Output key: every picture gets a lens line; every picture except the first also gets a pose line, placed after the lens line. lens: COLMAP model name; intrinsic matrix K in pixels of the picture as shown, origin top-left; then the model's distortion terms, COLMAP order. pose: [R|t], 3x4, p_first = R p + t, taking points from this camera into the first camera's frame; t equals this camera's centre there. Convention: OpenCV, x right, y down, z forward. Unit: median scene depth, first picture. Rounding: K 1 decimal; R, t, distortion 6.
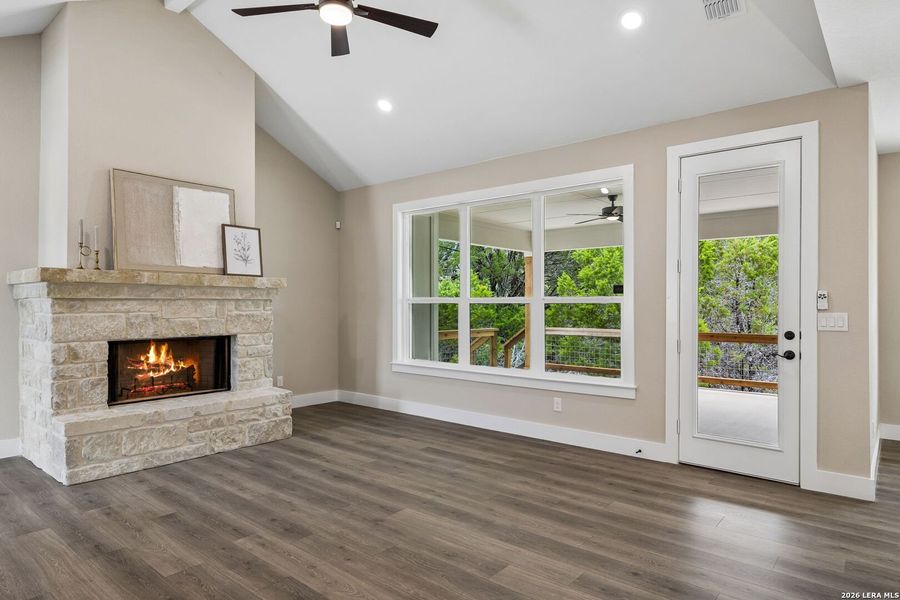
lens RADIAL K [[529.2, 0, 449.3], [0, 529.2, 299.4], [0, 0, 1]] dist [0.001150, 0.000014]
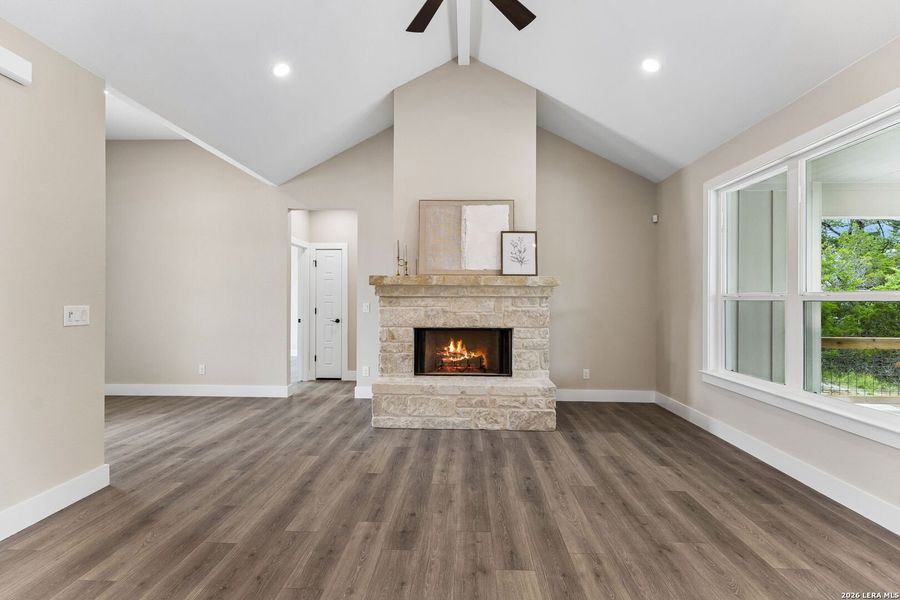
lens RADIAL K [[408.0, 0, 448.5], [0, 408.0, 300.7], [0, 0, 1]] dist [0.006095, -0.002172]
pose [[0.616495, 0.002379, -0.787356, 0.221822], [0.002190, 0.999986, 0.004736, 0.004540], [0.787356, -0.004644, 0.616481, 0.399651]]
